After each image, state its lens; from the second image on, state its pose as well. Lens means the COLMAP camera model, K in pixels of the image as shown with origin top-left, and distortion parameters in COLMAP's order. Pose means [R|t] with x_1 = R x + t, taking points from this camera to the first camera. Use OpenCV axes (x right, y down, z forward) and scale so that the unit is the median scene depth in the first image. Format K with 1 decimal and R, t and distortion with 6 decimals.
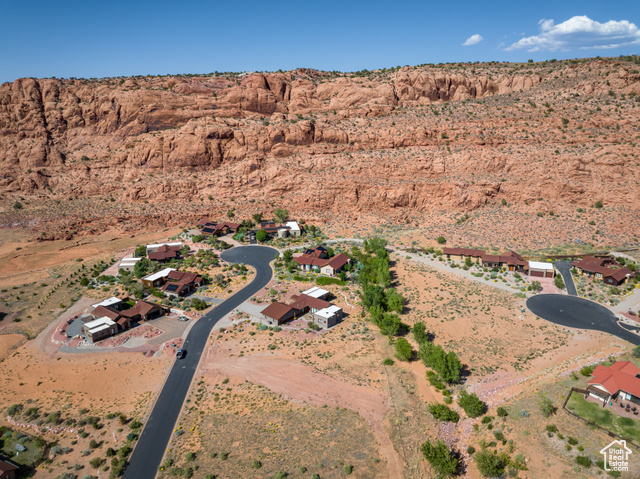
lens RADIAL K [[452.4, 0, 319.2], [0, 452.4, 237.8], [0, 0, 1]] dist [-0.044861, 0.012143]
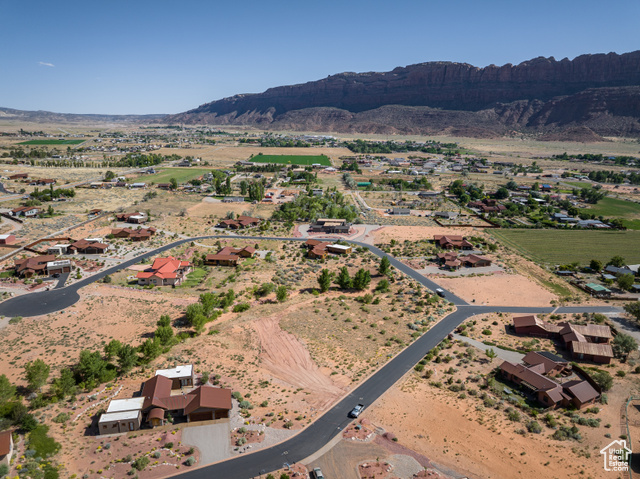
lens RADIAL K [[452.4, 0, 318.9], [0, 452.4, 241.2], [0, 0, 1]] dist [-0.044861, 0.012143]
pose [[-0.788264, -0.153603, 0.595857, -0.319525], [0.165794, 0.879515, 0.446056, -0.180788], [-0.592581, 0.450399, -0.667824, 0.666436]]
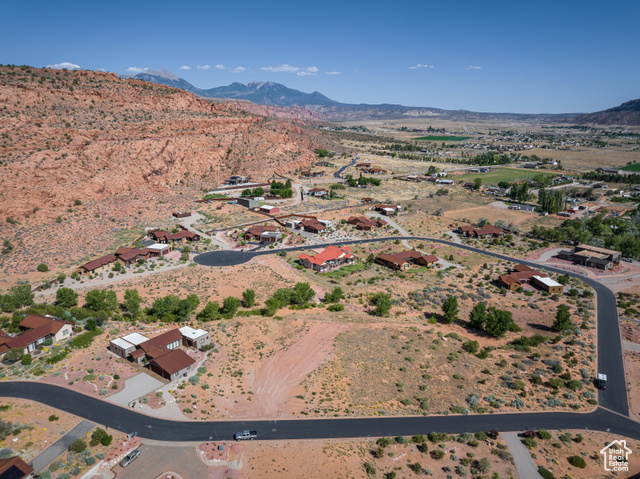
lens RADIAL K [[452.4, 0, 318.4], [0, 452.4, 237.7], [0, 0, 1]] dist [-0.044861, 0.012143]
pose [[-0.062390, -0.242833, 0.968060, -0.437532], [0.271268, 0.929309, 0.250596, -0.091253], [-0.960480, 0.278238, 0.007894, 0.362464]]
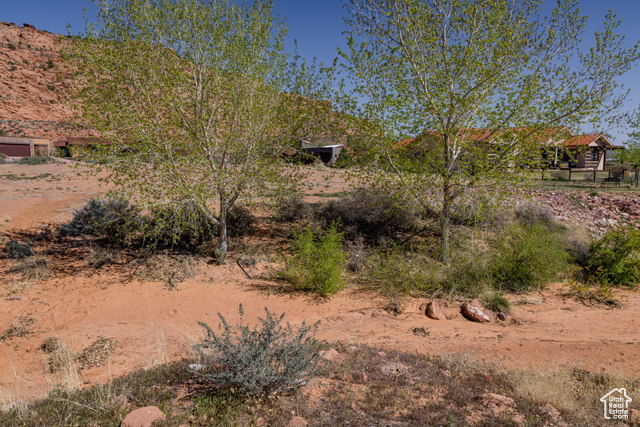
lens RADIAL K [[431.0, 0, 322.7], [0, 431.0, 211.7], [0, 0, 1]] dist [0.001847, 0.001777]
pose [[0.129577, -0.103874, 0.986114, 0.066343], [0.284476, 0.956586, 0.063383, 0.121971], [-0.949886, 0.272312, 0.153501, 0.416384]]
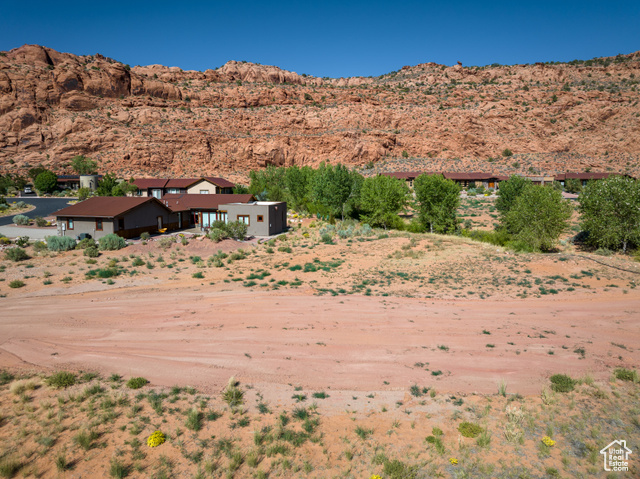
lens RADIAL K [[452.4, 0, 317.8], [0, 452.4, 238.3], [0, 0, 1]] dist [-0.044861, 0.012143]
pose [[0.909341, -0.049606, 0.413083, -0.046893], [0.112594, 0.985159, -0.129553, 0.128656], [-0.400526, 0.164318, 0.901431, 0.339961]]
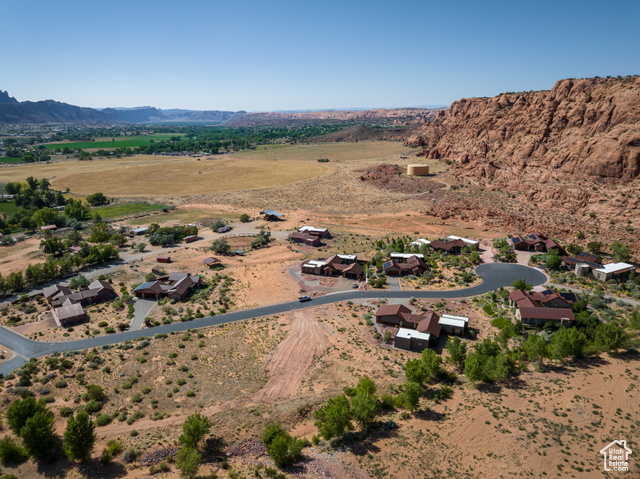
lens RADIAL K [[452.4, 0, 318.0], [0, 452.4, 240.5], [0, 0, 1]] dist [-0.044861, 0.012143]
pose [[0.309272, 0.263502, -0.913738, 0.378962], [-0.259642, 0.947736, 0.185426, -0.066566], [0.914842, 0.179898, 0.361525, 0.250296]]
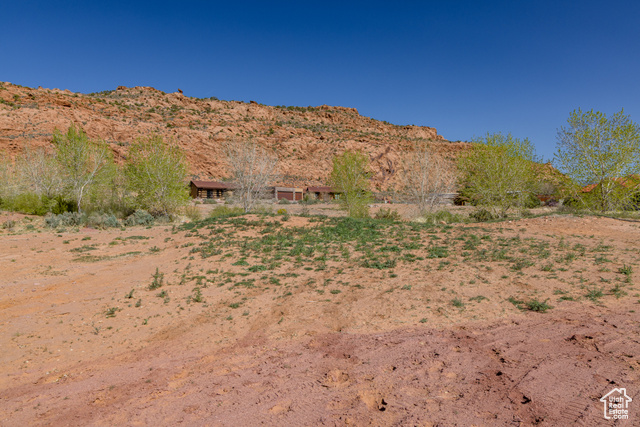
lens RADIAL K [[431.0, 0, 324.0], [0, 431.0, 212.5], [0, 0, 1]] dist [0.001847, 0.001777]
pose [[0.480456, 0.004810, 0.877006, -0.018193], [0.242753, 0.960186, -0.138255, 0.126093], [-0.842753, 0.279321, 0.460160, 0.420166]]
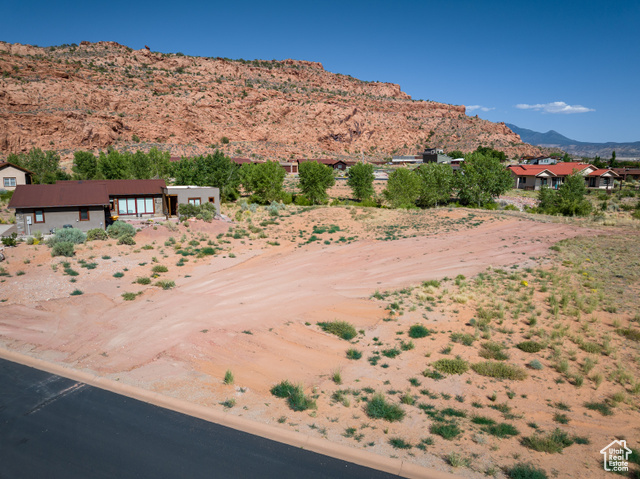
lens RADIAL K [[452.4, 0, 320.1], [0, 452.4, 237.8], [0, 0, 1]] dist [-0.044861, 0.012143]
pose [[0.400374, -0.141704, 0.905329, -0.155073], [0.251755, 0.966964, 0.040014, 0.115183], [-0.881090, 0.211900, 0.422822, 0.387380]]
